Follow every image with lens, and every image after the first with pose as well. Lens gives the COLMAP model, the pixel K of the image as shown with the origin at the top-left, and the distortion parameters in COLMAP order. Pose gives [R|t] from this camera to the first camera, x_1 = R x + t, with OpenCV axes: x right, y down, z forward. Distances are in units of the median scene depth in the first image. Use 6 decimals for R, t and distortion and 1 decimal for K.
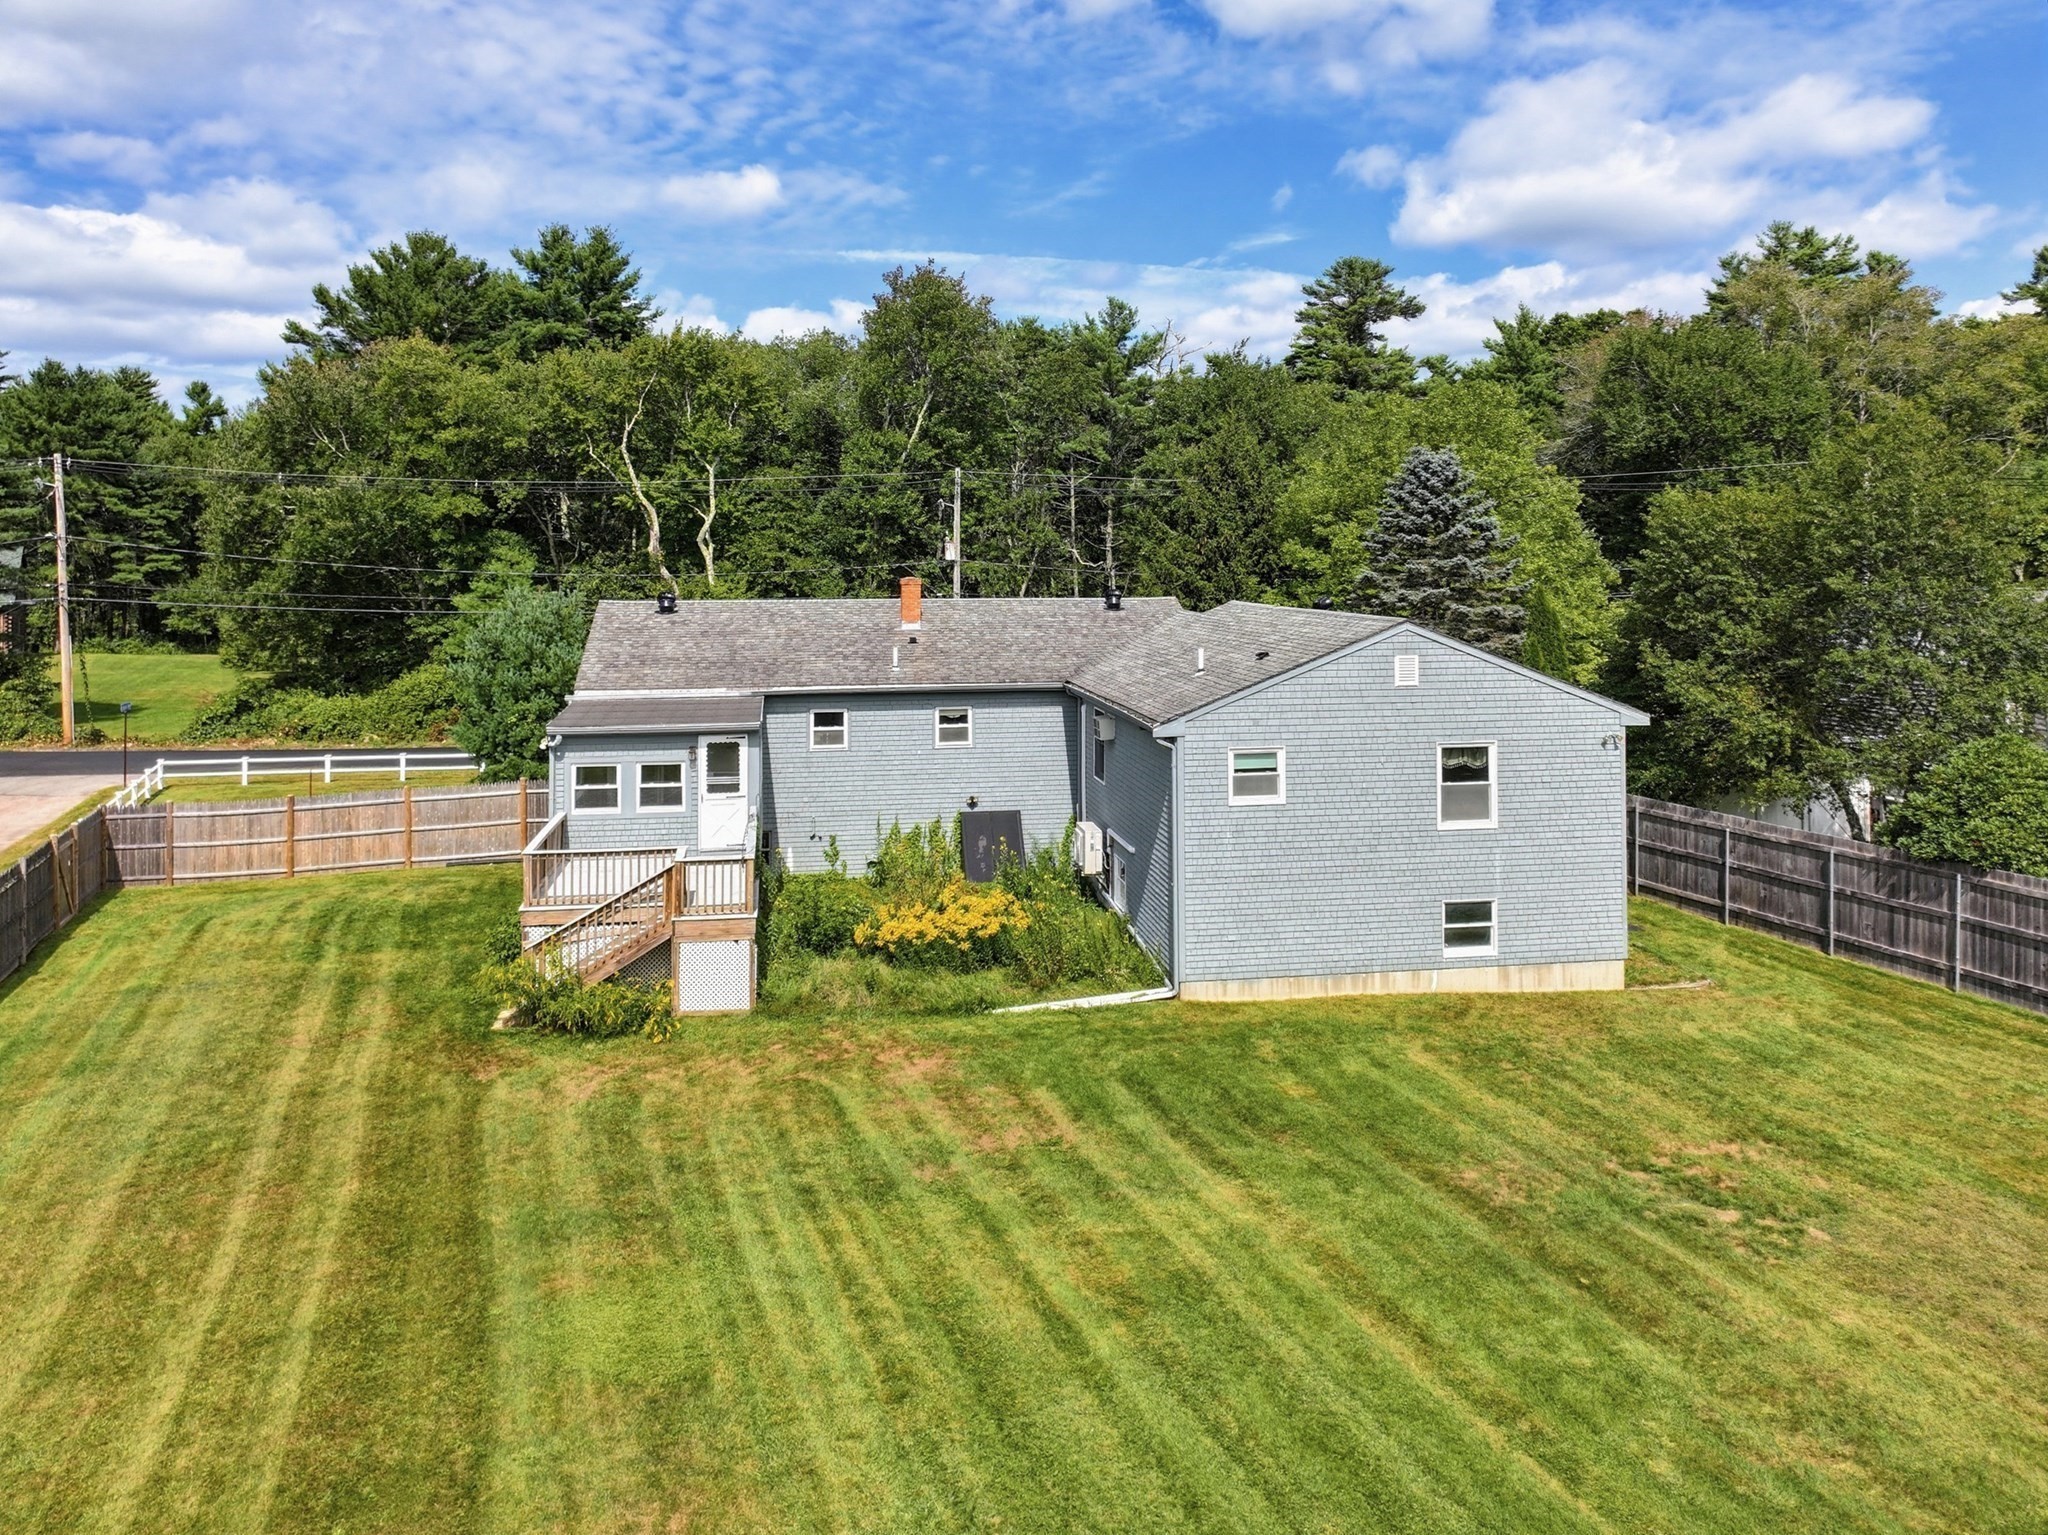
lens RADIAL K [[1499.2, 0, 1031.1], [0, 1499.2, 549.6], [0, 0, 1]] dist [0.001477, 0.000567]
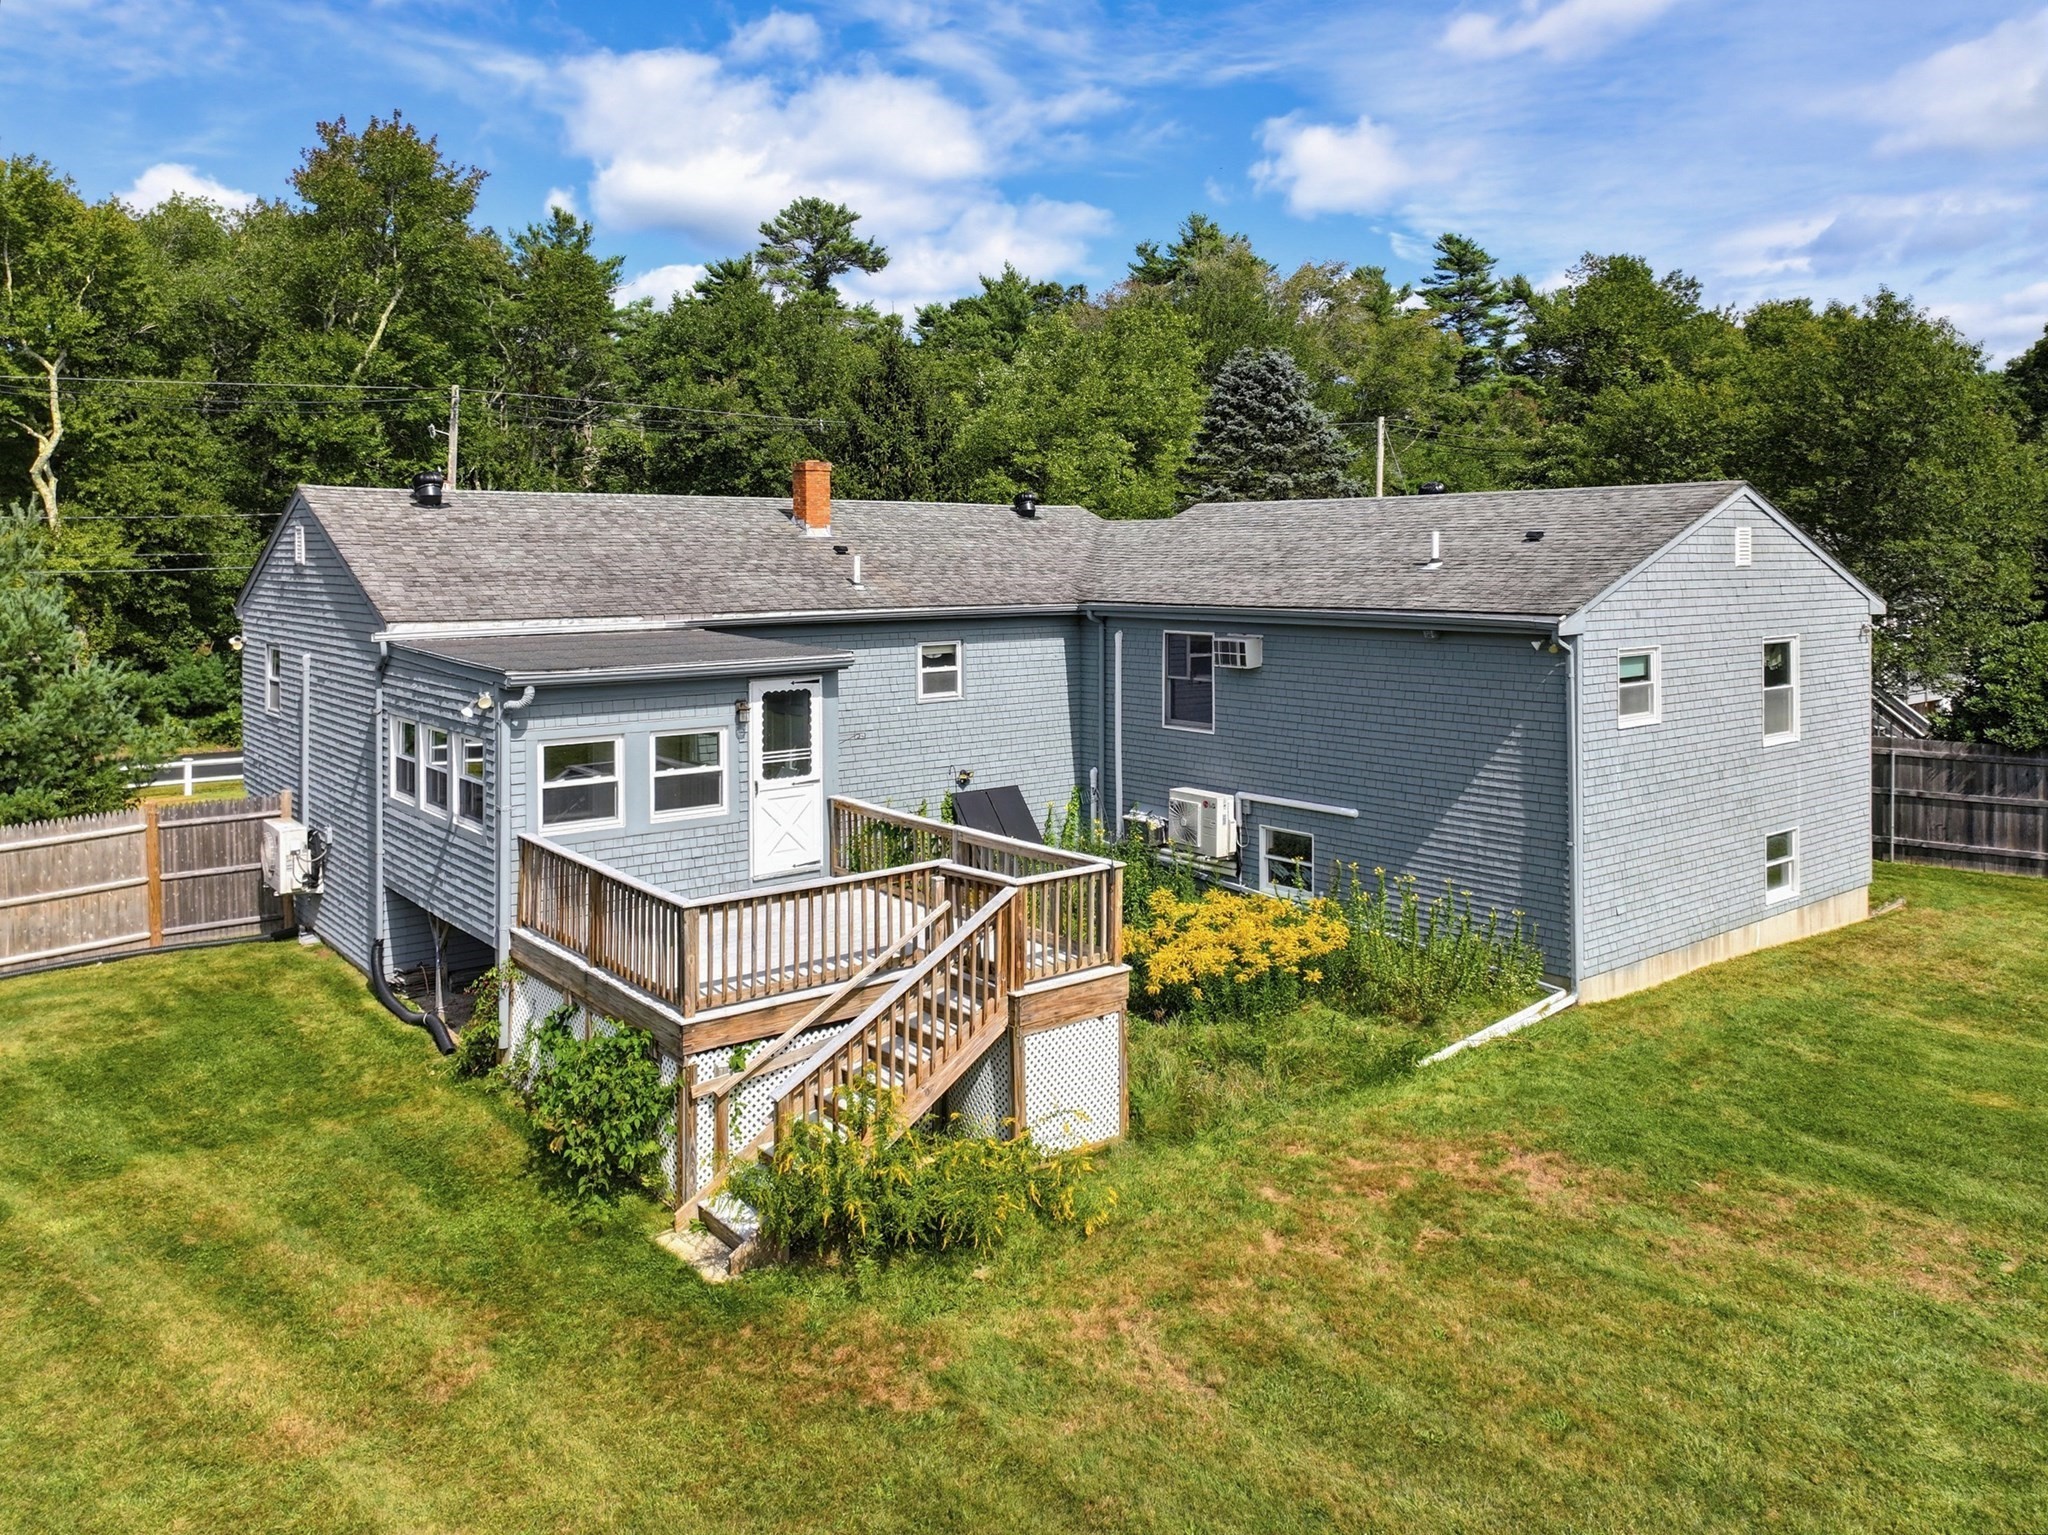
lens RADIAL K [[1499.2, 0, 1031.1], [0, 1499.2, 549.6], [0, 0, 1]] dist [0.001477, 0.000567]
pose [[0.864393, 0.003636, 0.502803, -0.370946], [-0.001549, 0.999988, -0.004569, 0.067783], [-0.502814, 0.003170, 0.864389, 0.397845]]
